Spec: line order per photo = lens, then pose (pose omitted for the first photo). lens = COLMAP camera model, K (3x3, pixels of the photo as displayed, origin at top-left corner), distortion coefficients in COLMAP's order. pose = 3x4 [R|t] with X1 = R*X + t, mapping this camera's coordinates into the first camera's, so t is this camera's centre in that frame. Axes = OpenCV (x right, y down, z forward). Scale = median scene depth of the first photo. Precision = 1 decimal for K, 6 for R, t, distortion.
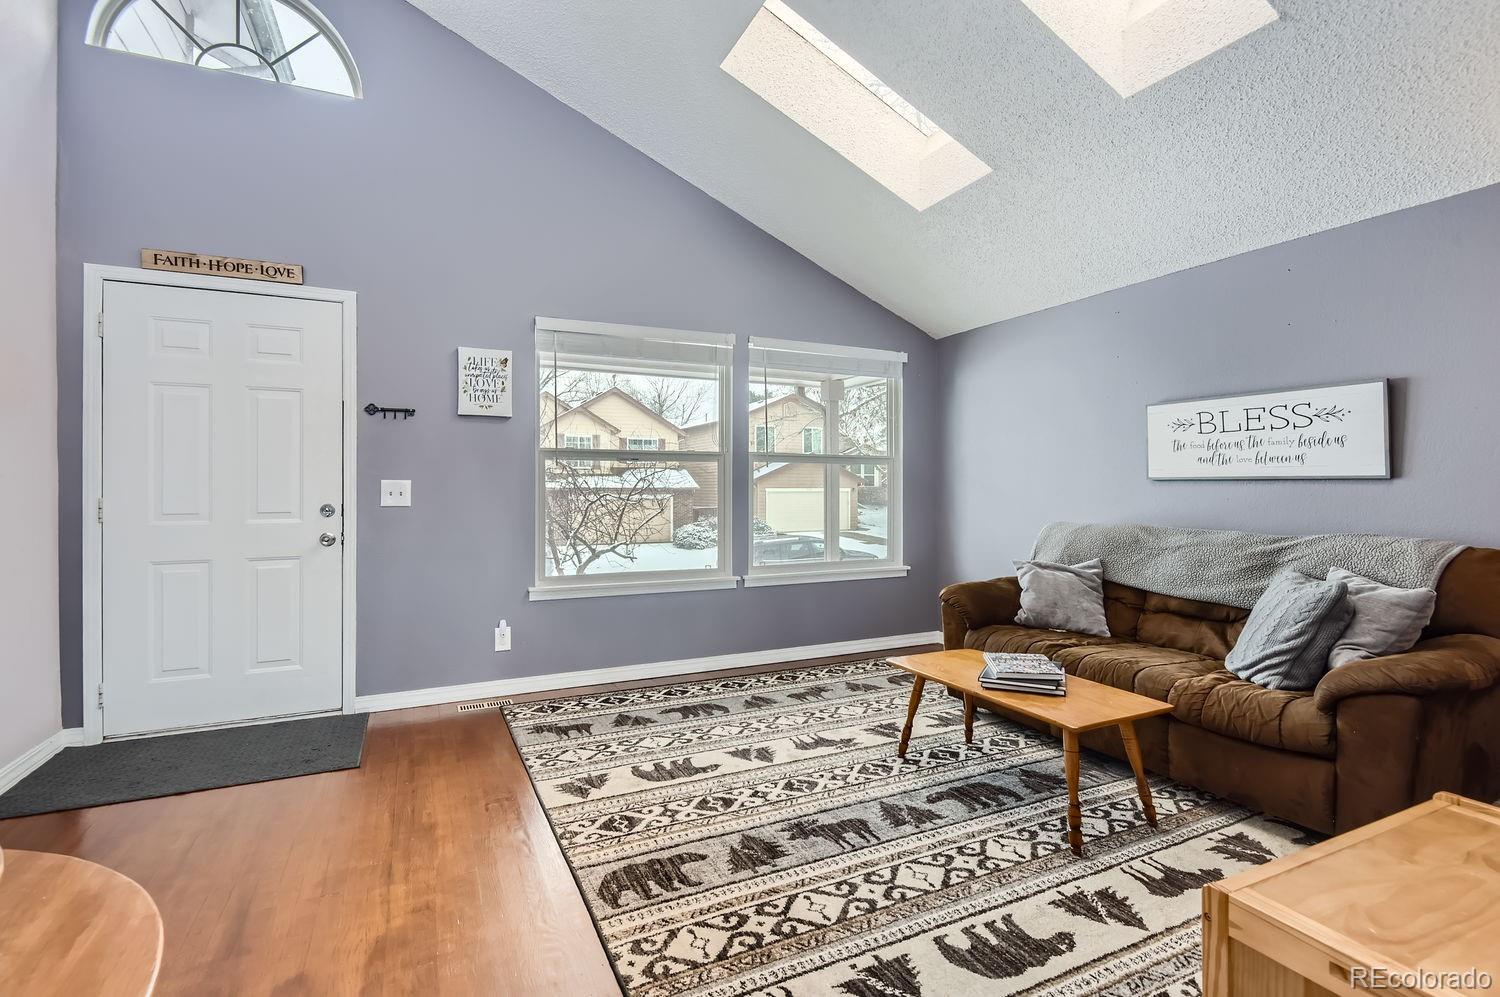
lens RADIAL K [[707.6, 0, 750.5], [0, 707.6, 457.6], [0, 0, 1]] dist [0.000648, -0.000330]
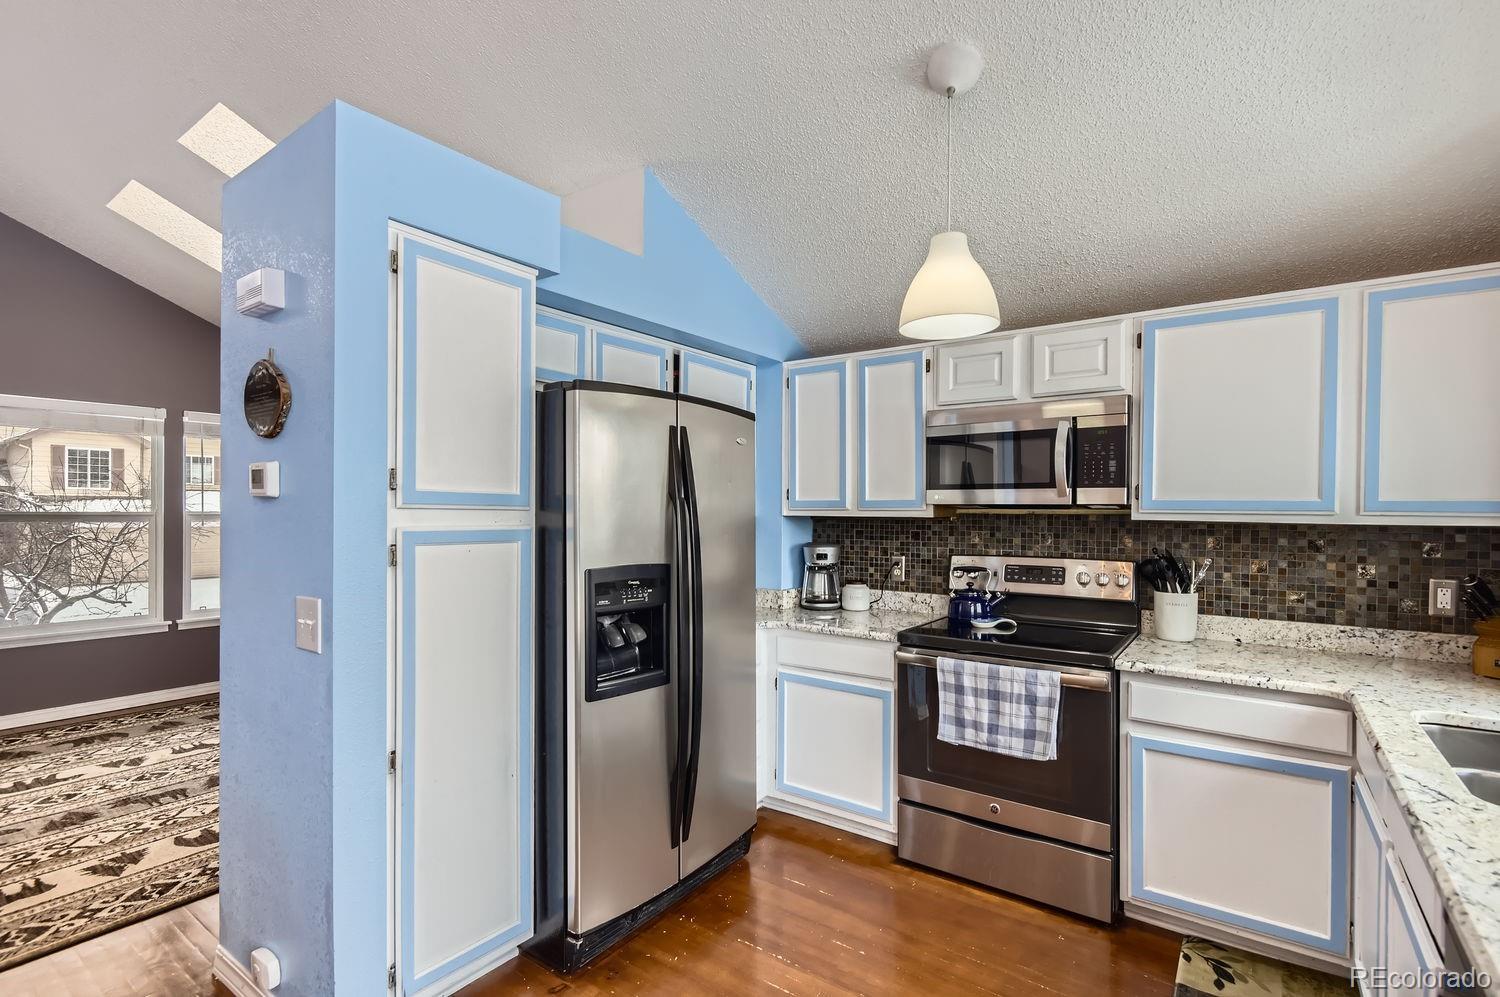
lens RADIAL K [[702.0, 0, 754.3], [0, 702.0, 512.1], [0, 0, 1]] dist [-0.000456, -0.001240]
pose [[0.875435, 0.005632, 0.483303, 0.420727], [-0.028197, 0.998824, 0.039436, -0.130782], [-0.482513, -0.048151, 0.874564, -0.705144]]
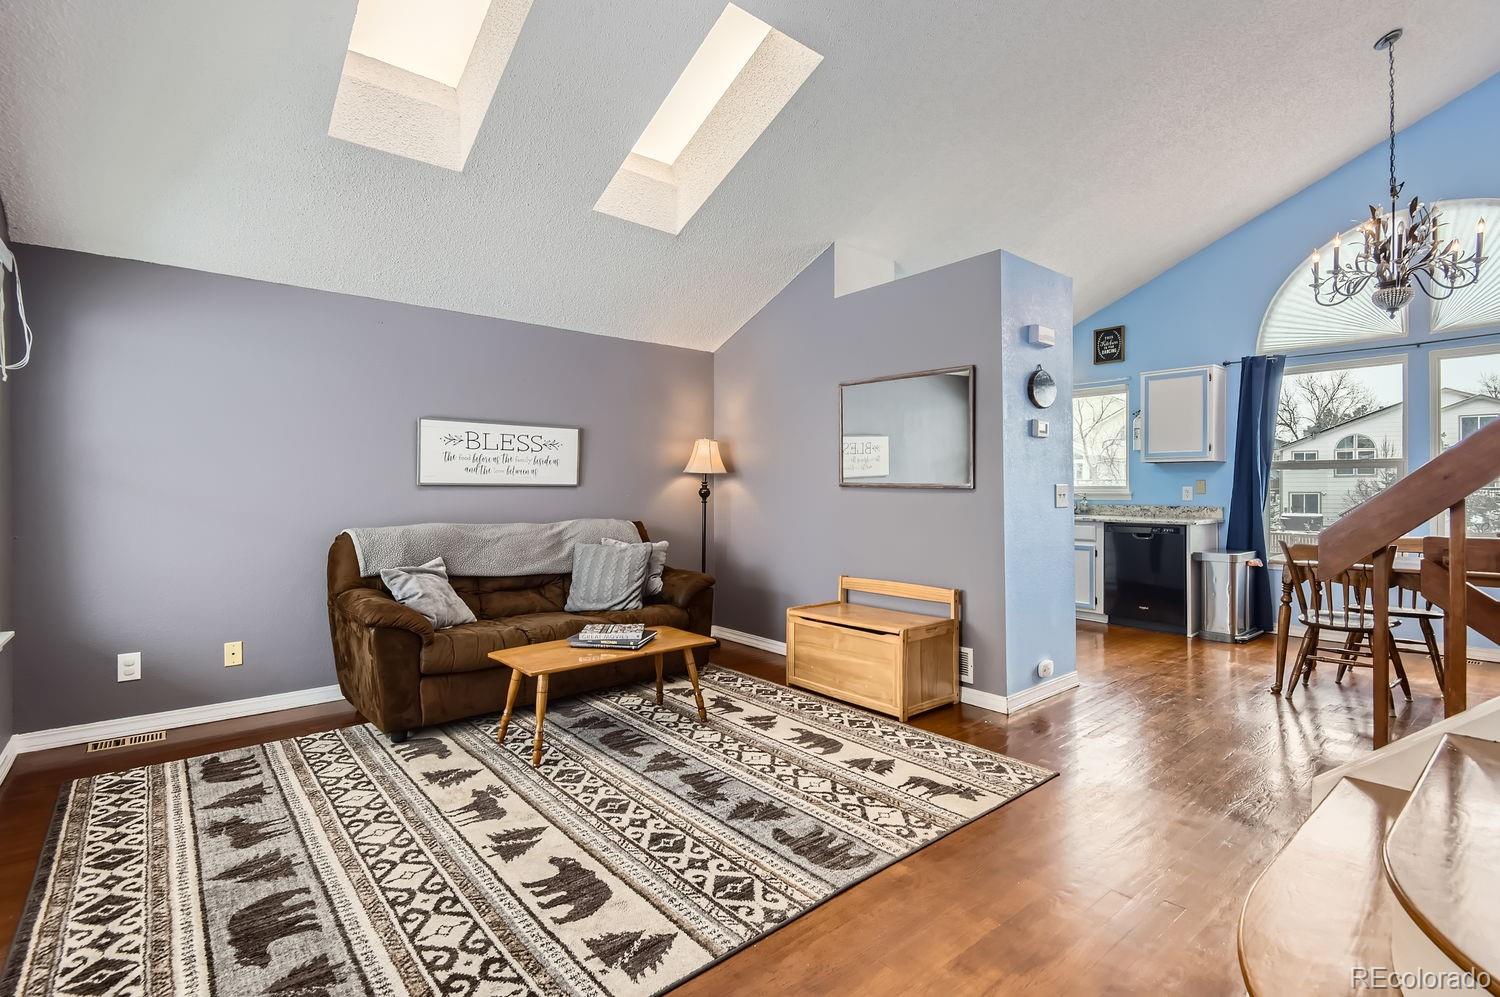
lens RADIAL K [[702.7, 0, 752.2], [0, 702.7, 486.7], [0, 0, 1]] dist [-0.003317, -0.000897]
pose [[-0.261800, 0.008201, 0.965087, -0.864988], [-0.039076, 0.999054, -0.019090, 0.043186], [-0.964331, -0.042710, -0.261232, 1.047650]]
